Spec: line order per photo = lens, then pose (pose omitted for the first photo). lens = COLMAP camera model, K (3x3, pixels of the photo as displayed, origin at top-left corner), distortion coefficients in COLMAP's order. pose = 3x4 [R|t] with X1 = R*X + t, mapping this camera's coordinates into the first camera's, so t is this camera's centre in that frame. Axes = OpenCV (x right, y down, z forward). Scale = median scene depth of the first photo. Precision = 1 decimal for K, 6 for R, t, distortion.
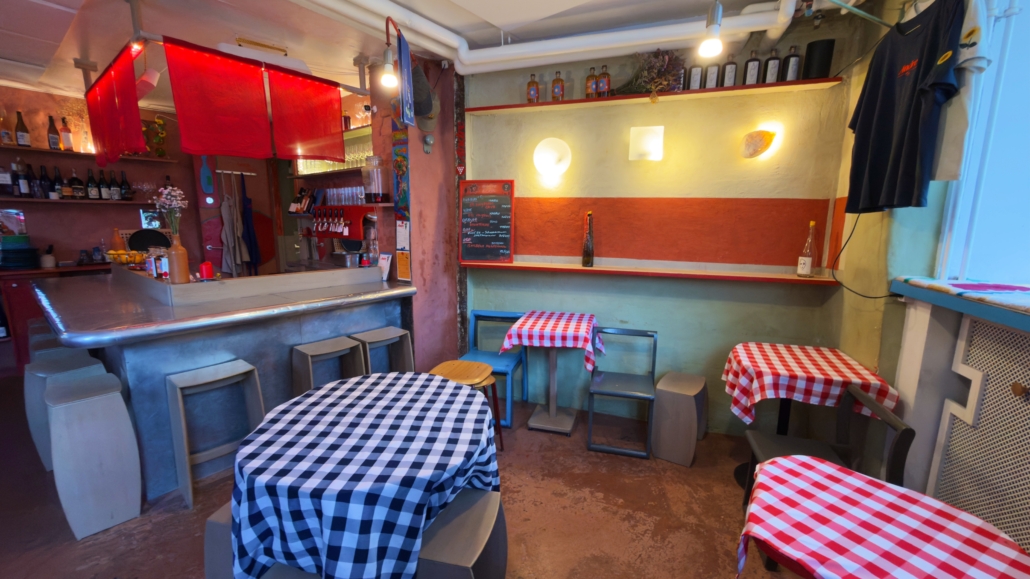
lens RADIAL K [[410.5, 0, 515.0], [0, 410.5, 289.5], [0, 0, 1]] dist [-0.000565, 0.000601]
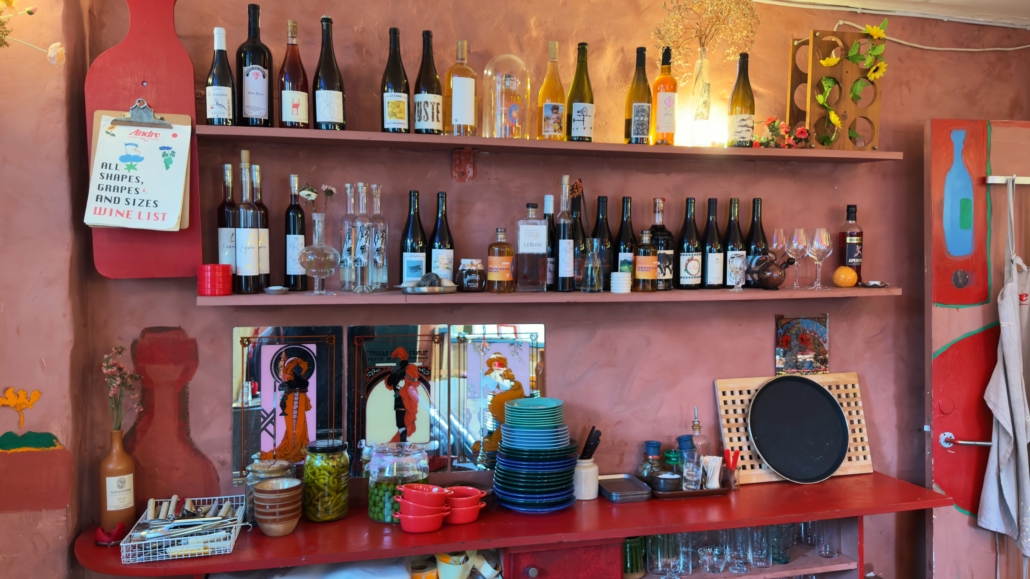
lens RADIAL K [[773.2, 0, 515.0], [0, 773.2, 289.5], [0, 0, 1]] dist [0.038575, -0.047263]
pose [[0.795089, -0.006745, -0.606455, -0.921507], [-0.089919, 0.987576, -0.128872, -0.153347], [0.599790, 0.156996, 0.784604, 0.526023]]
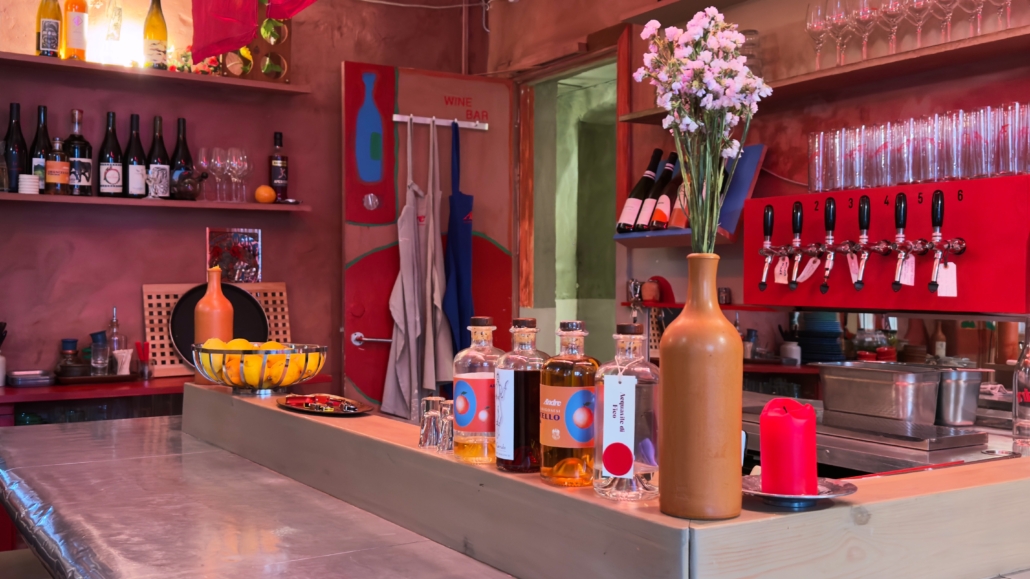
lens RADIAL K [[1025.4, 0, 515.0], [0, 1025.4, 289.5], [0, 0, 1]] dist [0.165875, -0.349205]
pose [[0.950255, -0.000126, -0.311472, -0.506434], [-0.051297, 0.986282, -0.156898, -0.023058], [0.307219, 0.165070, 0.937213, 0.343458]]
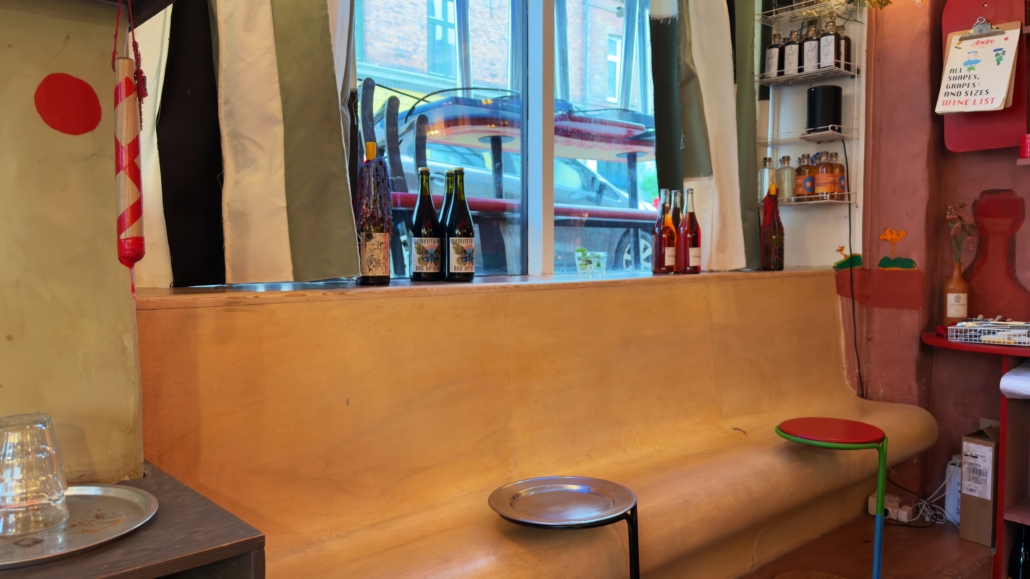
lens RADIAL K [[773.2, 0, 515.0], [0, 773.2, 289.5], [0, 0, 1]] dist [0.038575, -0.047263]
pose [[-0.164506, 0.047008, -0.985255, -0.614255], [-0.165637, 0.983363, 0.074574, -0.048854], [0.972369, 0.175463, -0.153983, 0.499277]]
